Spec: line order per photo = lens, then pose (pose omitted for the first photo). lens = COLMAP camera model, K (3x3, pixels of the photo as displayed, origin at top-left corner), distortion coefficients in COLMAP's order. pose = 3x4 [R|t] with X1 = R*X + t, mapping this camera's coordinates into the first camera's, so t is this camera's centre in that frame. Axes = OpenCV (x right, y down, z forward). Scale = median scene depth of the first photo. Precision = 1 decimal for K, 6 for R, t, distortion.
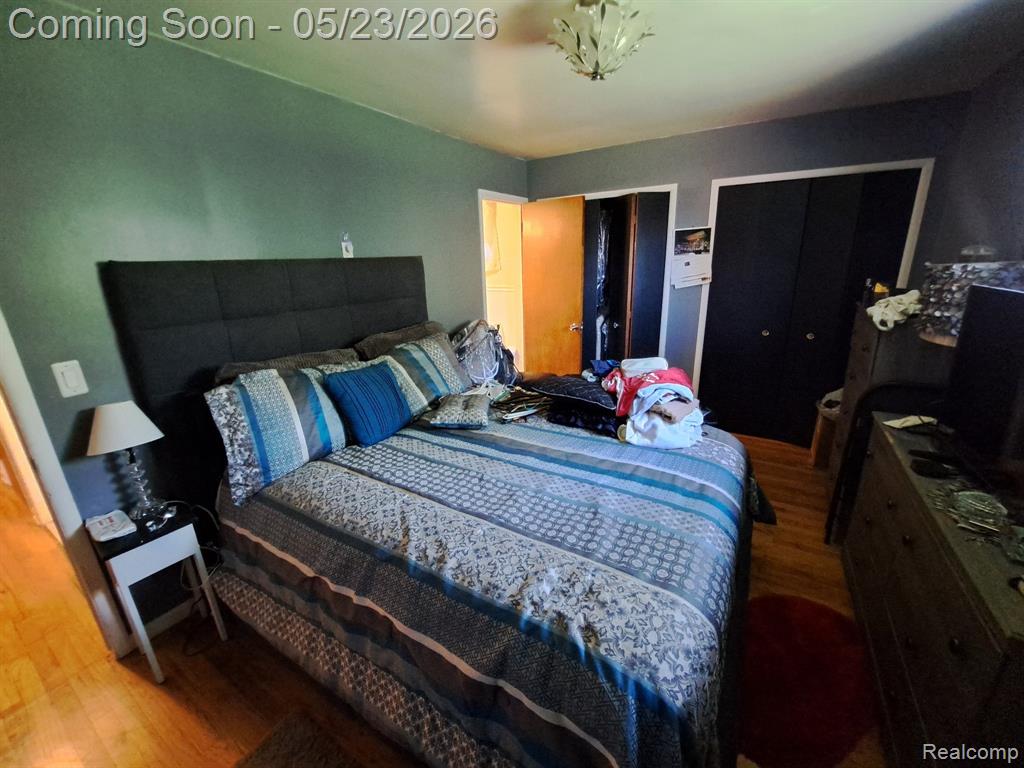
lens RADIAL K [[406.6, 0, 506.6], [0, 406.6, 381.2], [0, 0, 1]] dist [-0.016272, -0.000566]
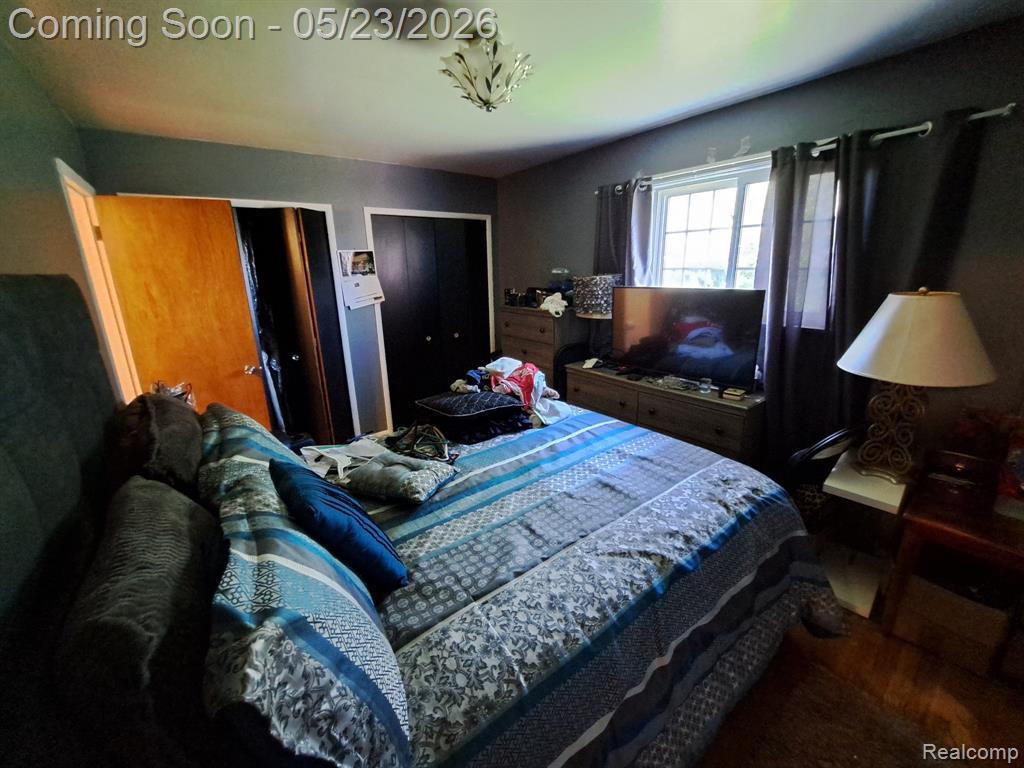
lens RADIAL K [[406.6, 0, 506.2], [0, 406.6, 385.4], [0, 0, 1]] dist [-0.016272, -0.000566]
pose [[0.358162, -0.235742, 0.903408, -0.770036], [0.283911, 0.949278, 0.135153, -0.151291], [-0.889446, 0.208080, 0.406925, 0.568911]]
